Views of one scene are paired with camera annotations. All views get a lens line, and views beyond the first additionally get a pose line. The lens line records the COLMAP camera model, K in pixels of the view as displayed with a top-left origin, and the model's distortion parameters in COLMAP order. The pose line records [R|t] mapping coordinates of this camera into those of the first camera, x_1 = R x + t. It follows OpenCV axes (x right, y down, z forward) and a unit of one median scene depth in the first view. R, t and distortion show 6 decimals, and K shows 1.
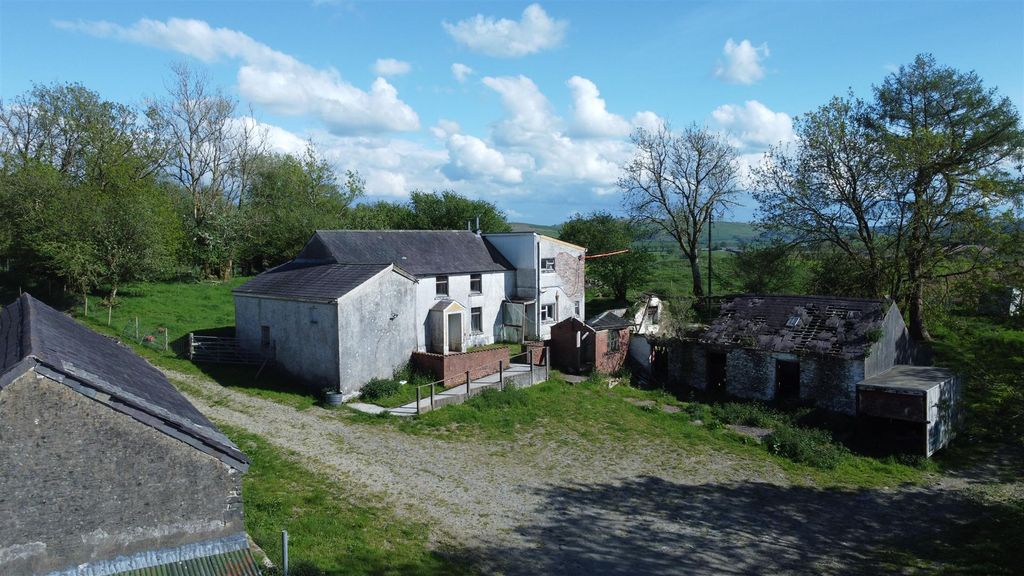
lens RADIAL K [[773.4, 0, 506.7], [0, 773.4, 289.7], [0, 0, 1]] dist [0.001297, -0.009184]
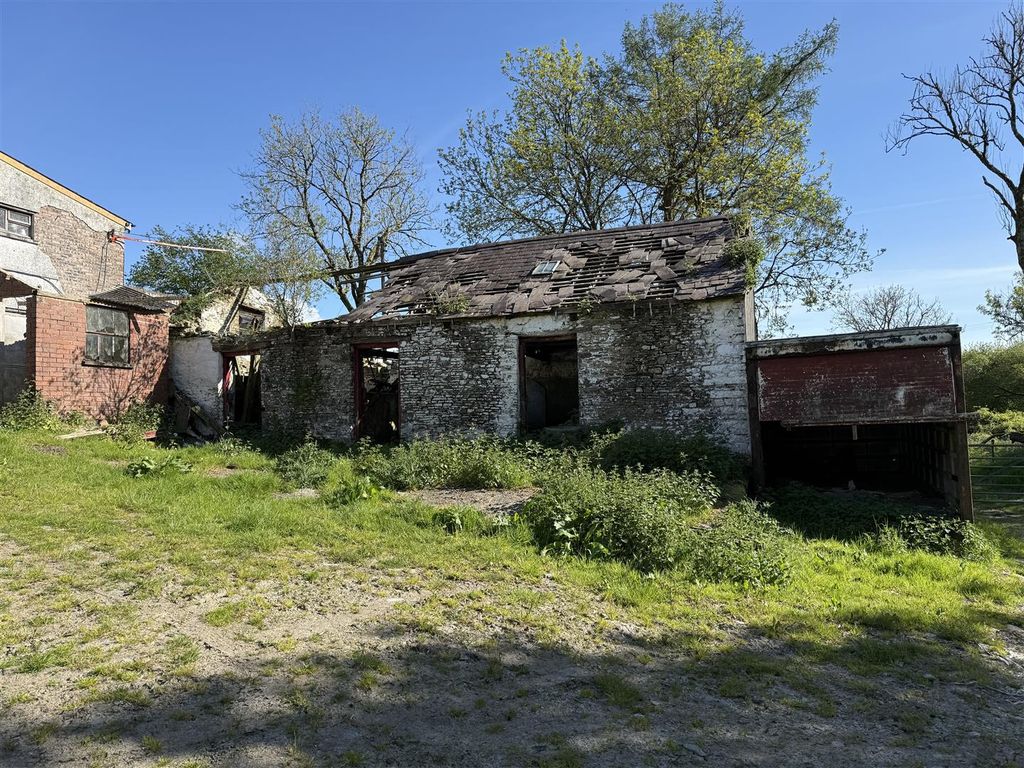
lens RADIAL K [[717.1, 0, 512.0], [0, 717.1, 384.0], [0, 0, 1]] dist [0.056332, -0.061737]
pose [[0.919340, 0.011486, 0.393296, 0.176016], [0.040685, 0.991441, -0.124058, 0.140454], [-0.391355, 0.130053, 0.911004, 0.586976]]
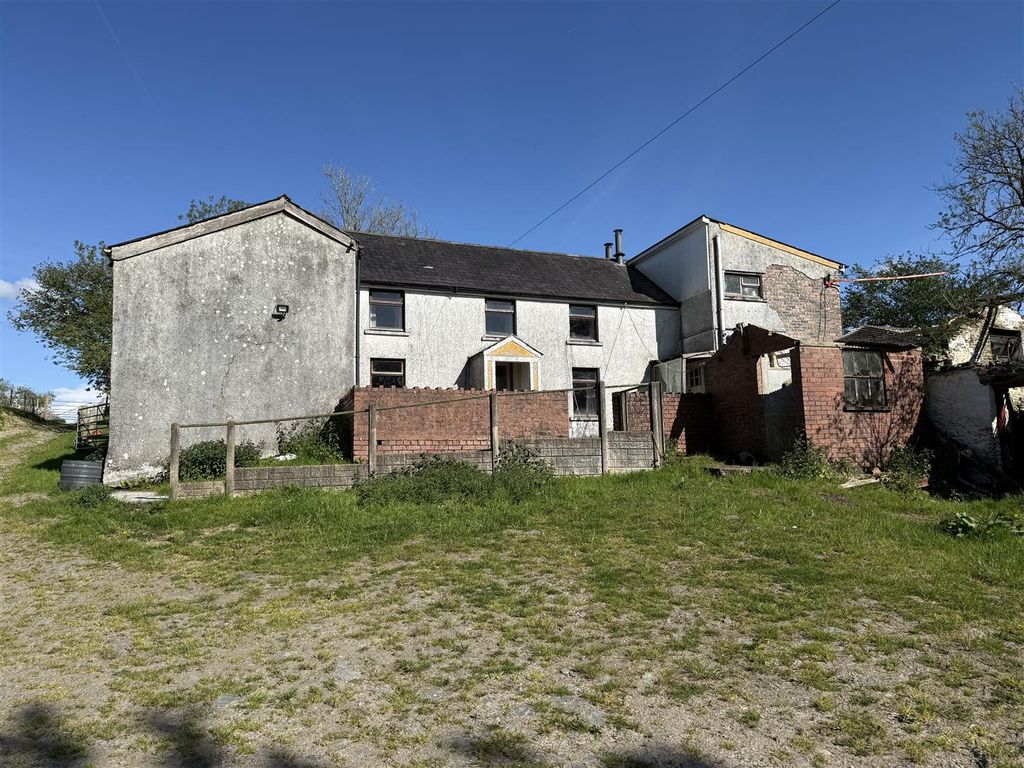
lens RADIAL K [[708.7, 0, 515.1], [0, 708.7, 393.9], [0, 0, 1]] dist [0.115057, -0.162673]
pose [[0.894450, -0.066084, -0.442257, 0.136750], [-0.014544, 0.984197, -0.176478, 0.134146], [0.446931, 0.164283, 0.879354, 0.614969]]
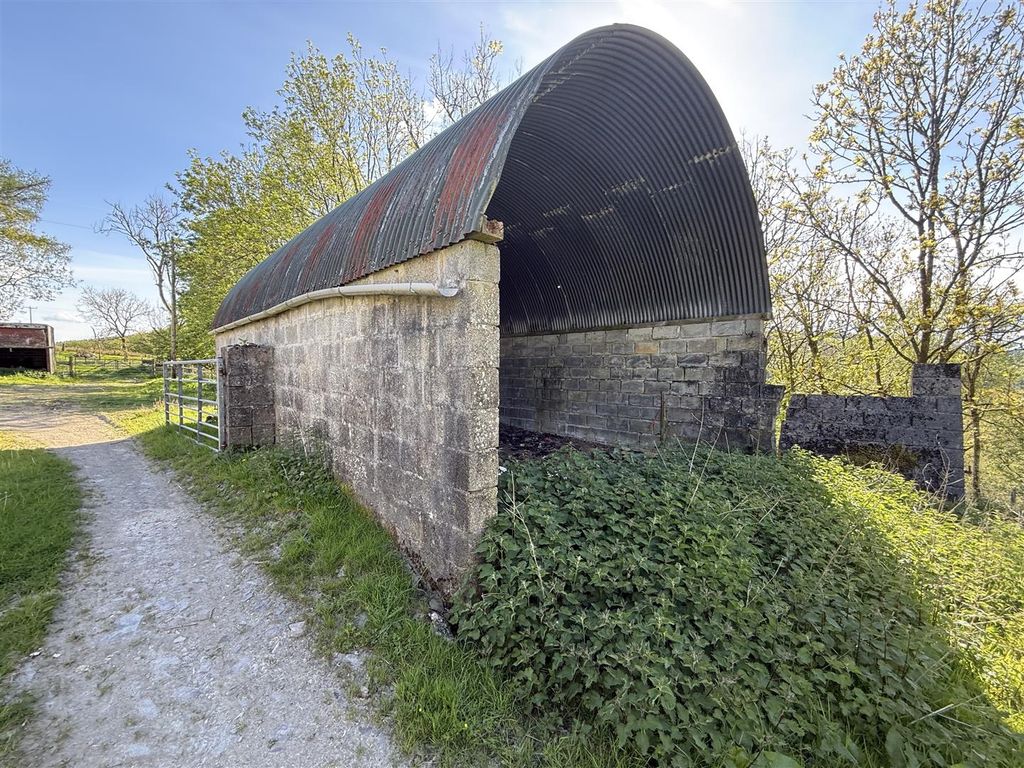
lens RADIAL K [[404.2, 0, 510.6], [0, 404.2, 385.2], [0, 0, 1]] dist [-0.001661, 0.000212]
pose [[-0.012006, -0.041465, 0.999068, -0.145539], [0.054203, 0.997644, 0.042058, 0.189420], [-0.998458, 0.054657, -0.009730, 0.135002]]
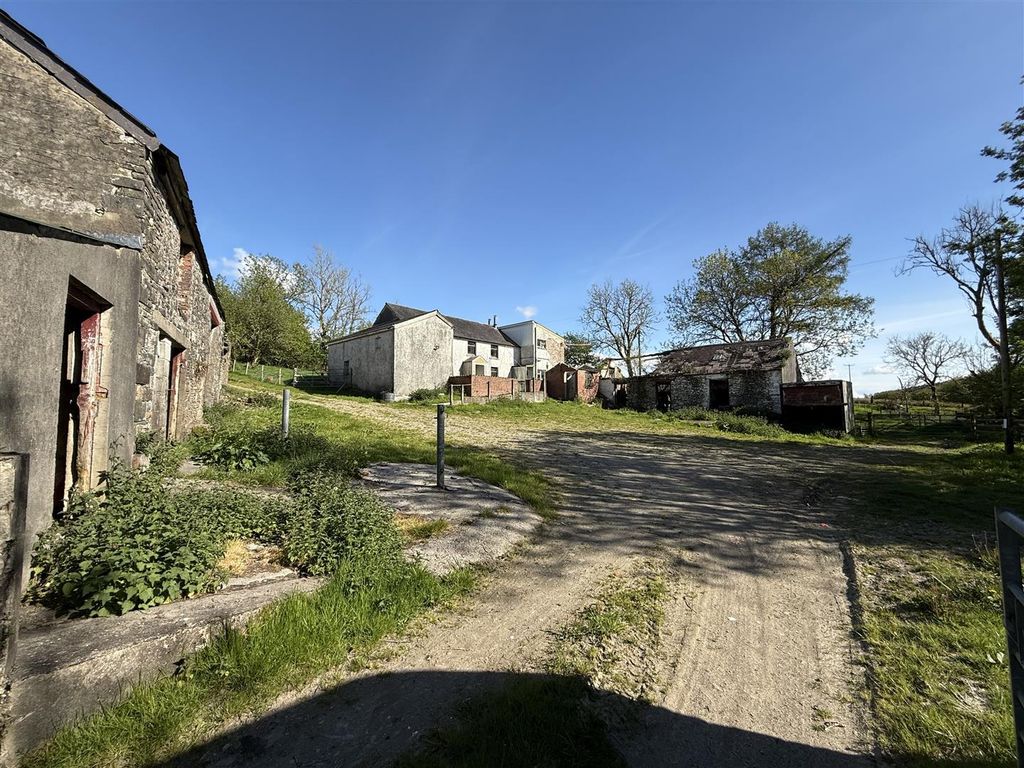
lens RADIAL K [[404.2, 0, 510.6], [0, 404.2, 385.2], [0, 0, 1]] dist [-0.001661, 0.000212]
pose [[0.999972, 0.005098, 0.005433, -0.012992], [-0.004363, 0.991809, -0.127652, 0.170634], [-0.006039, 0.127625, 0.991804, 0.245903]]
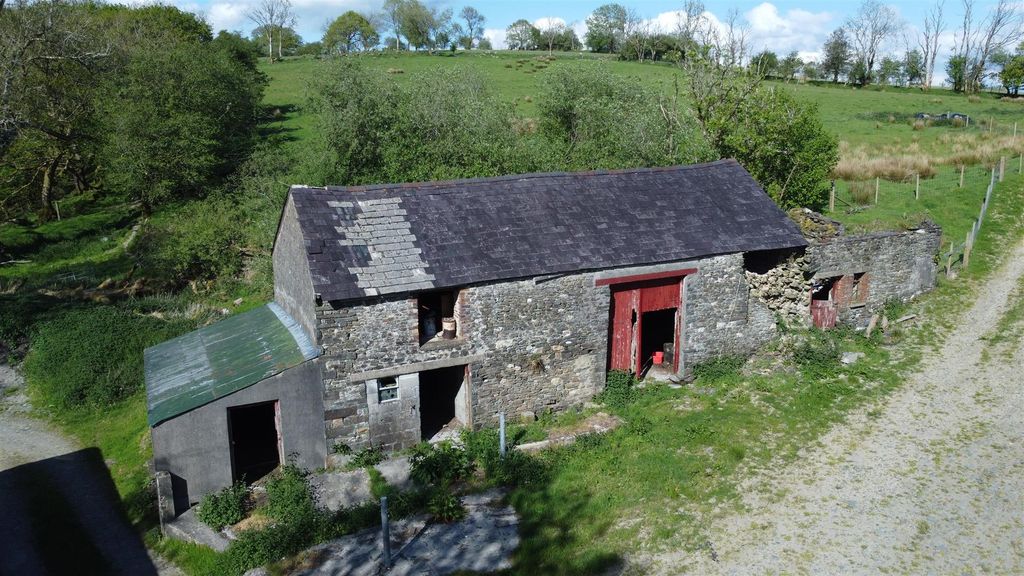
lens RADIAL K [[773.4, 0, 506.7], [0, 773.4, 289.7], [0, 0, 1]] dist [0.001297, -0.009184]
pose [[-0.118352, 0.211404, -0.970207, 0.286616], [-0.051635, 0.974442, 0.218625, -0.022575], [0.991628, 0.075972, -0.104411, 0.509000]]
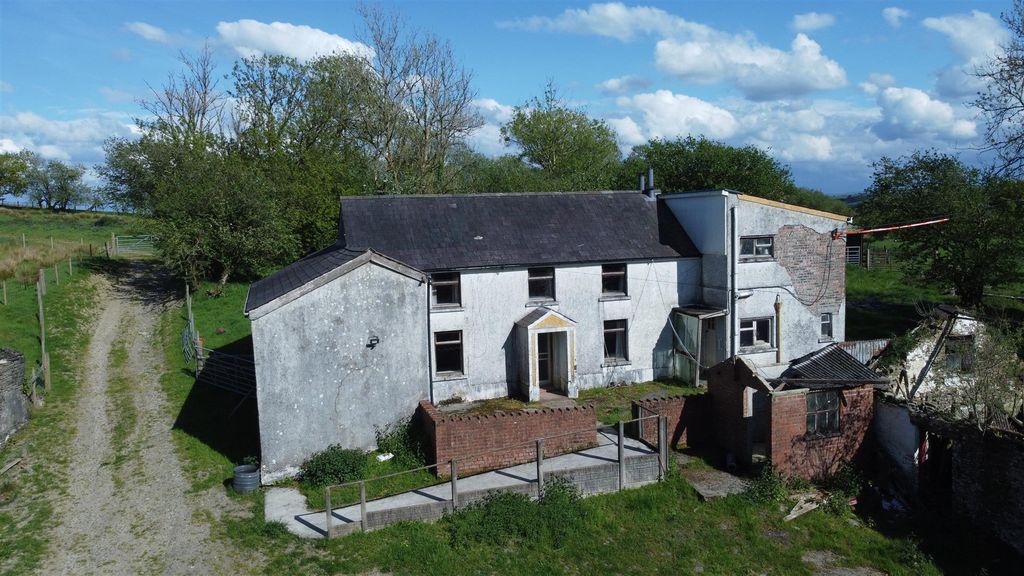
lens RADIAL K [[773.4, 0, 506.7], [0, 773.4, 289.7], [0, 0, 1]] dist [0.001297, -0.009184]
pose [[0.866722, 0.030597, -0.497853, 0.198895], [-0.011775, 0.999094, 0.040904, -0.025611], [0.498653, -0.029590, 0.866296, 0.481371]]
